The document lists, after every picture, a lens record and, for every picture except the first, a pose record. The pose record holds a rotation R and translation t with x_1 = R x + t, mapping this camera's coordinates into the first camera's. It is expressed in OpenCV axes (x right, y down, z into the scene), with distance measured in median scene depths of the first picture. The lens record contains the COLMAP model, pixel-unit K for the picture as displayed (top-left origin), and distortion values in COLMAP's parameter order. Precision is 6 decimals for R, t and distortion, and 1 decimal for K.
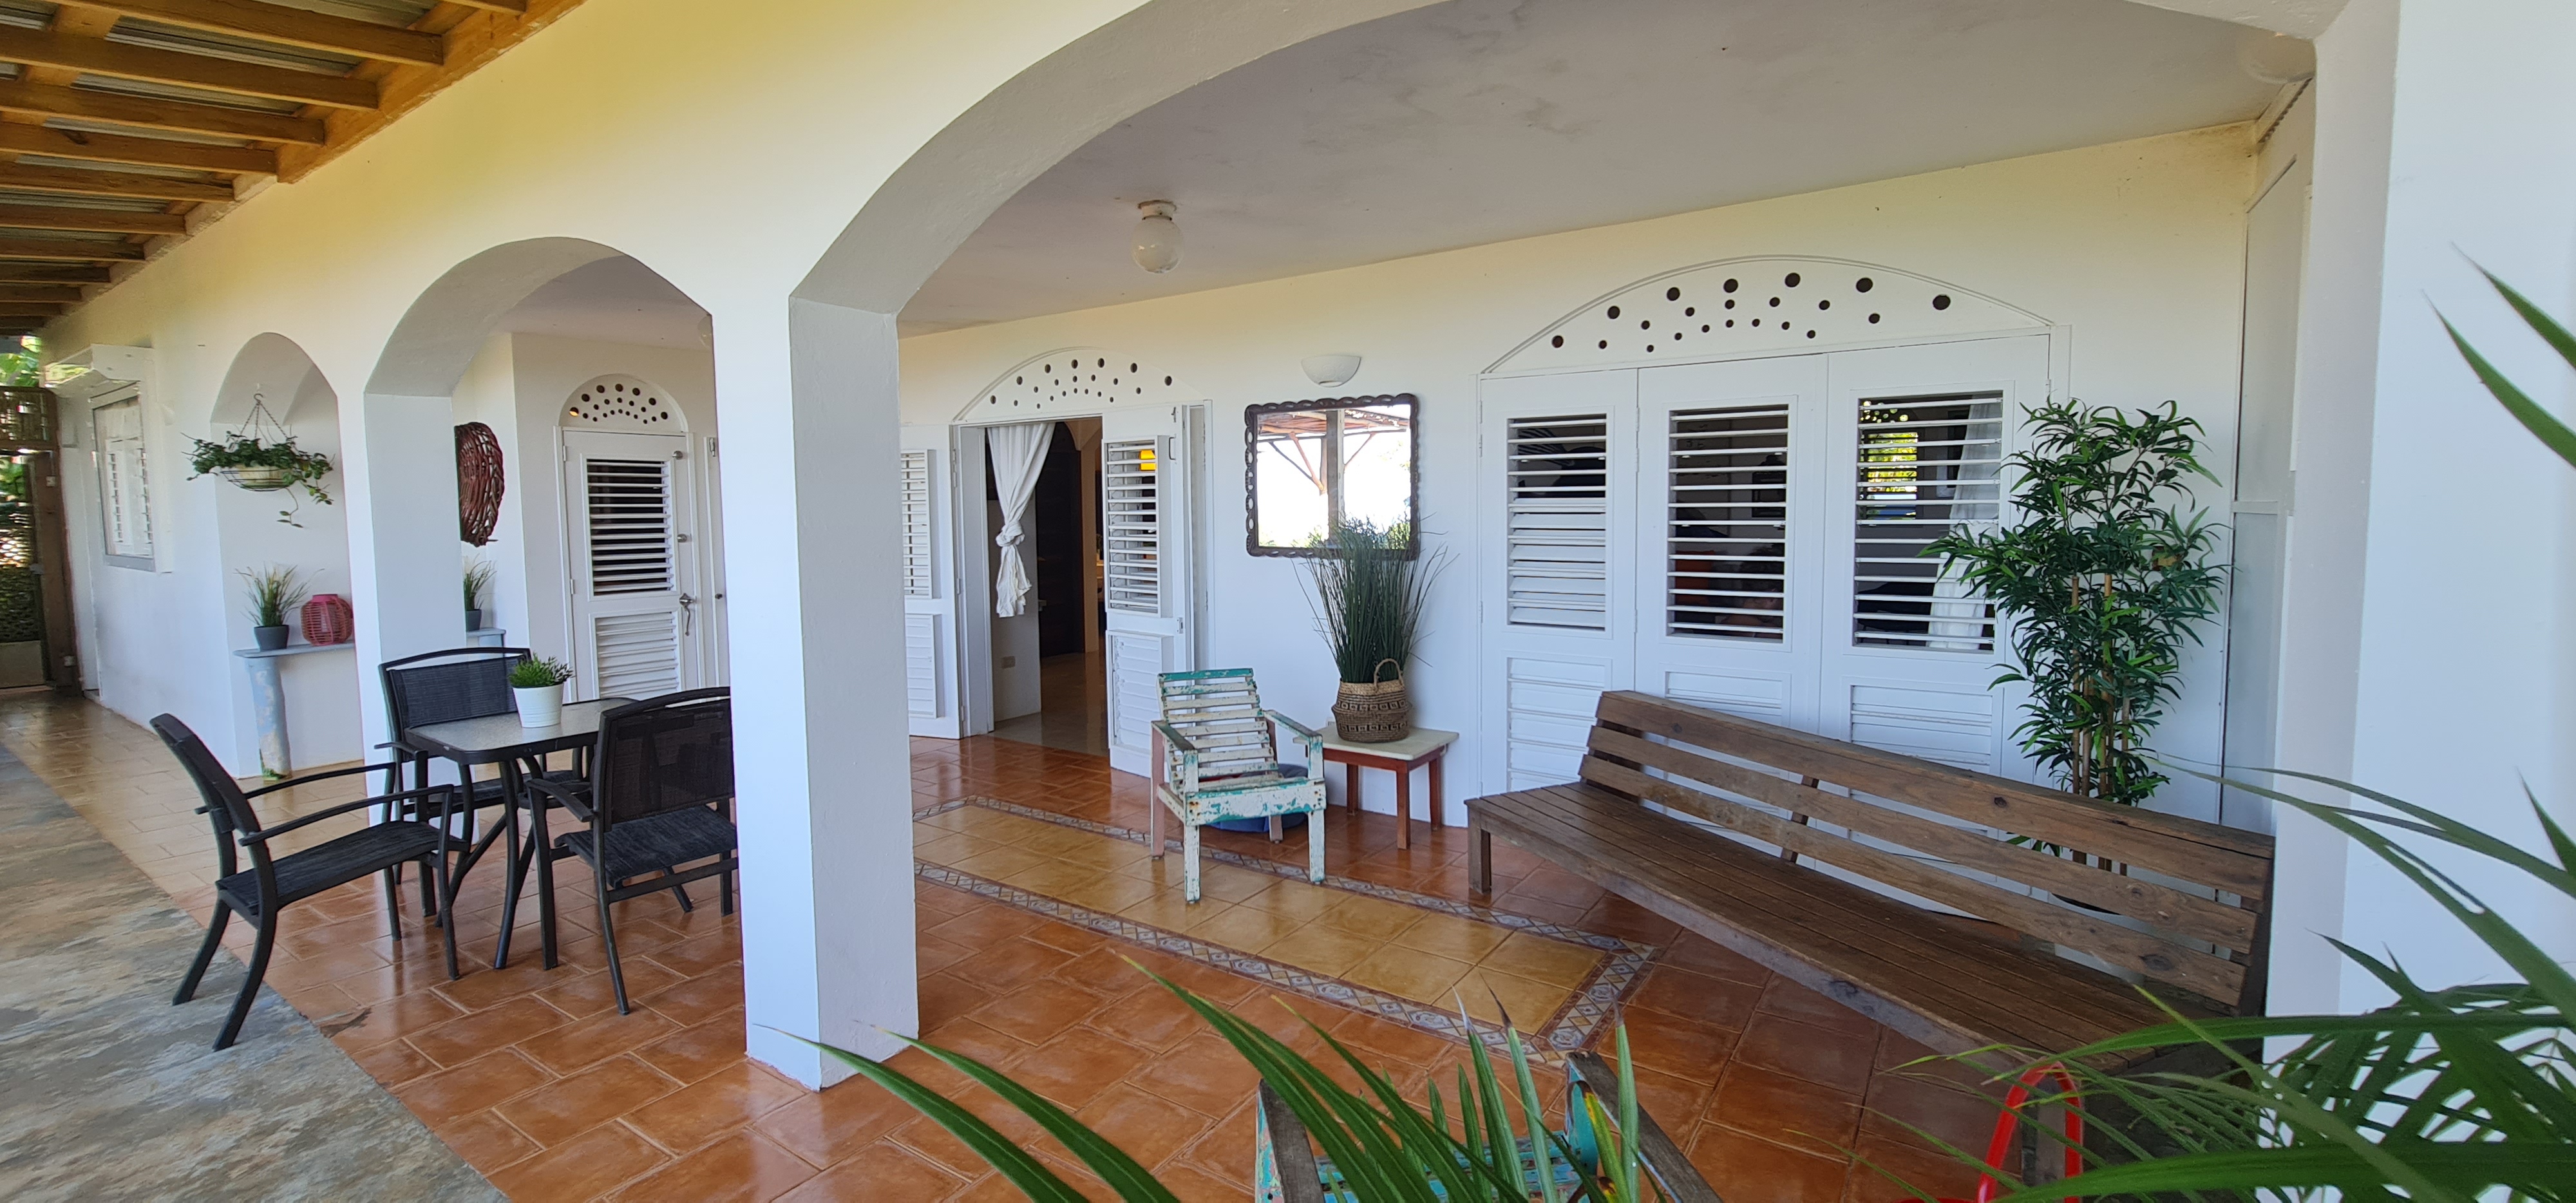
lens RADIAL K [[1050.5, 0, 1293.7], [0, 1050.5, 569.6], [0, 0, 1]] dist [-0.001018, 0.001022]
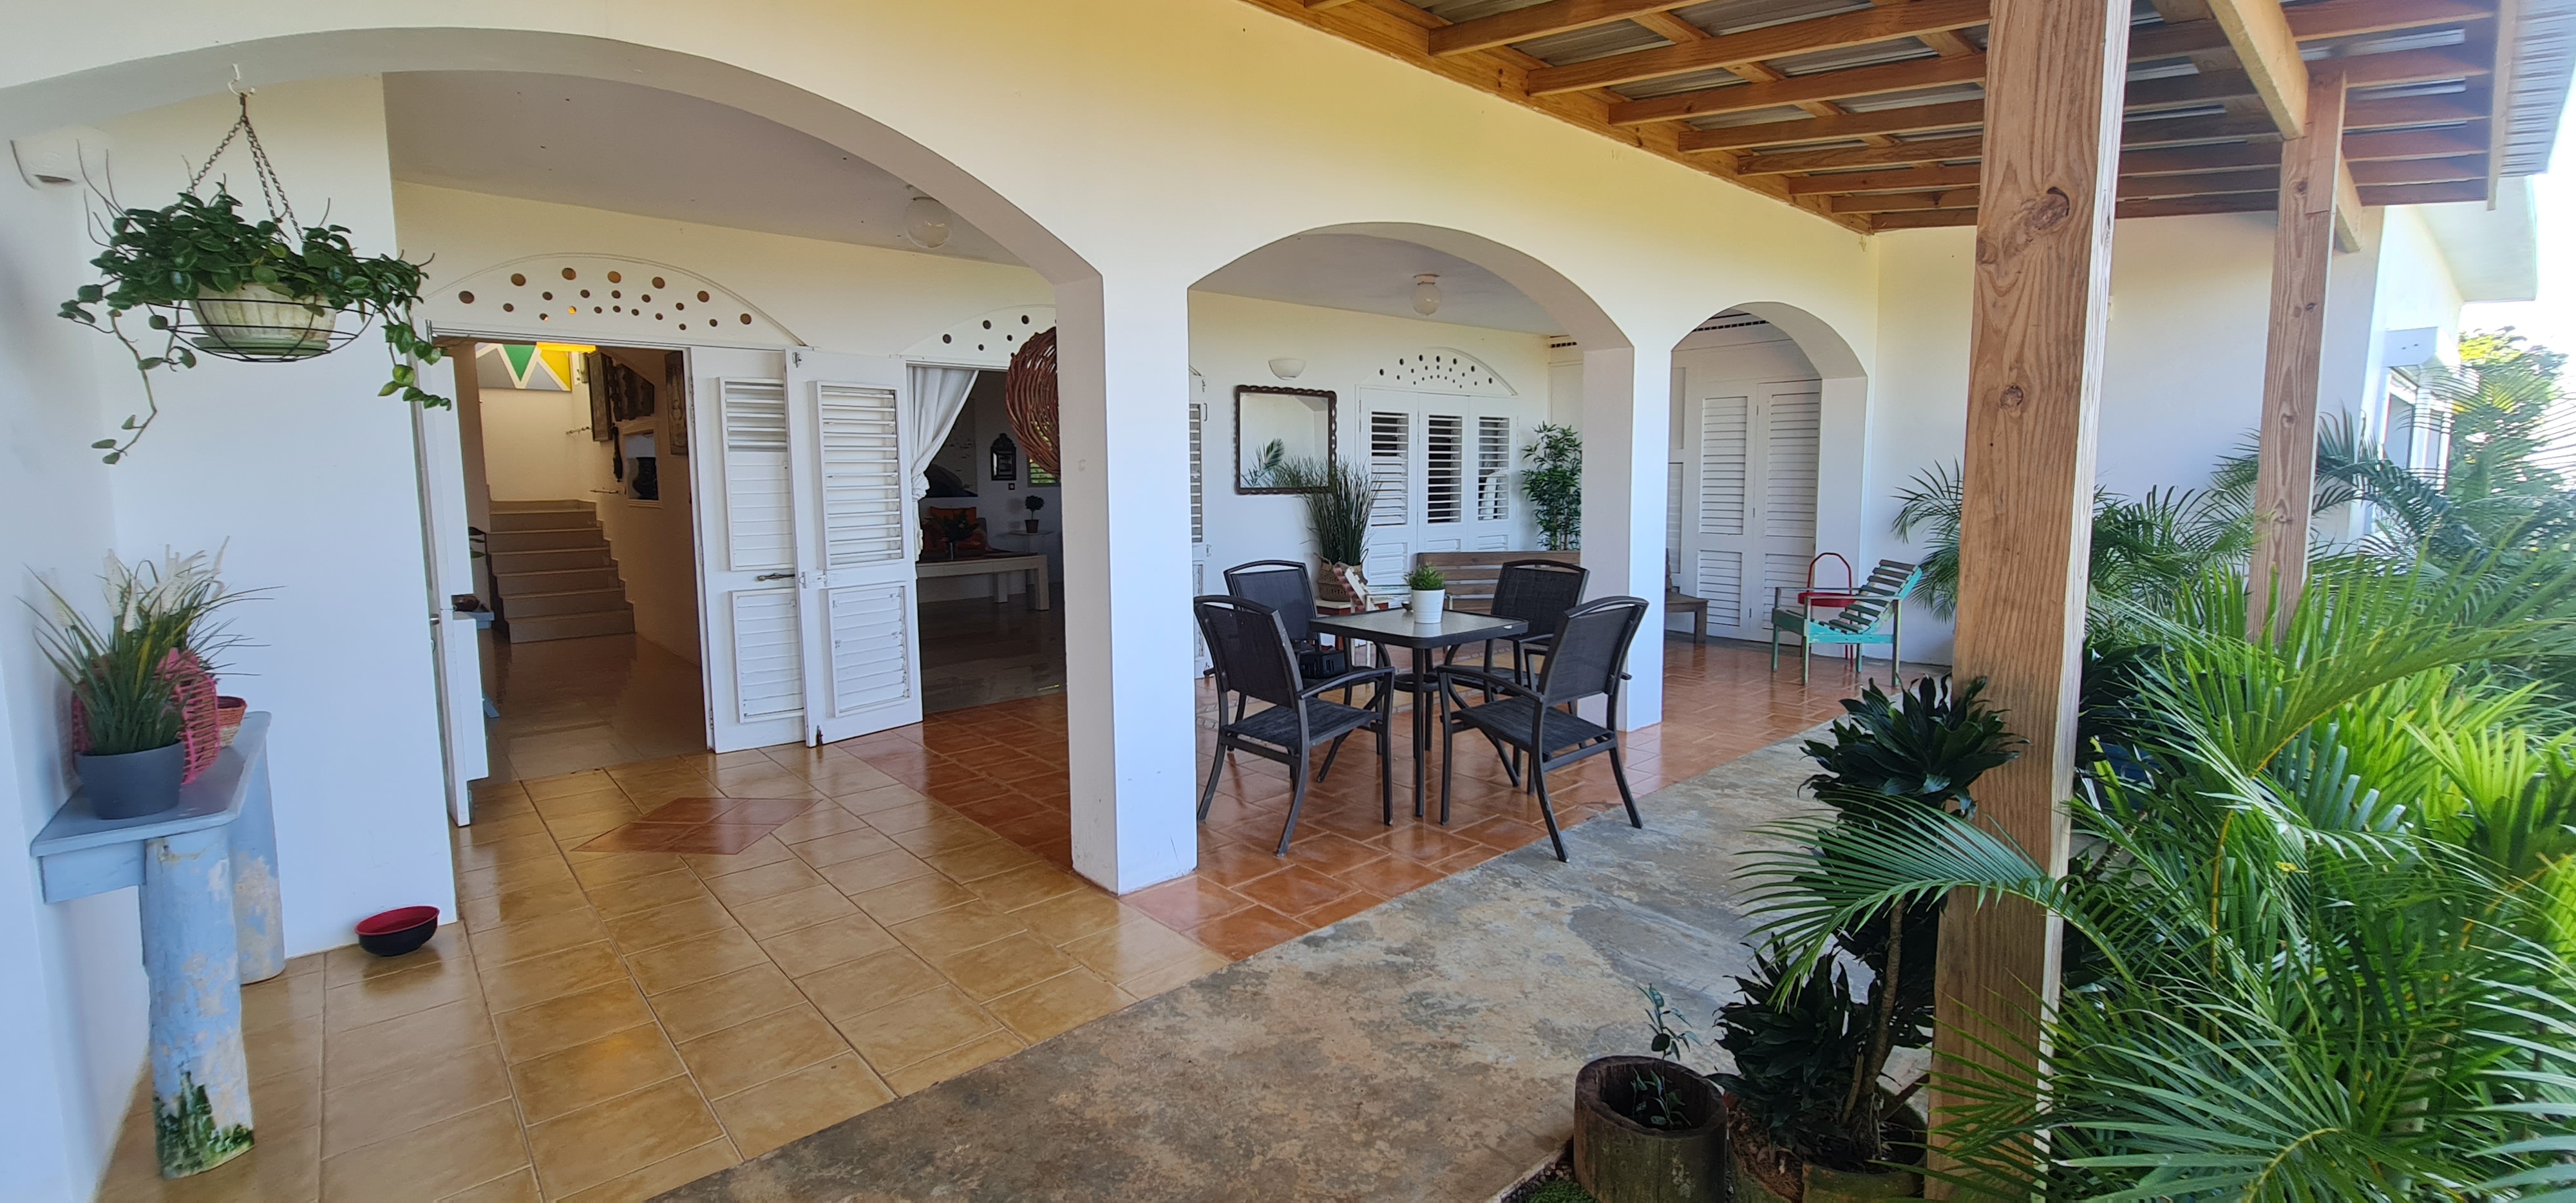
lens RADIAL K [[1050.5, 0, 1293.7], [0, 1050.5, 569.6], [0, 0, 1]] dist [-0.001018, 0.001022]
pose [[0.227782, -0.066945, 0.971408, -1.671220], [0.083119, 0.995329, 0.049104, 0.027630], [-0.970158, 0.069557, 0.232282, 0.770787]]
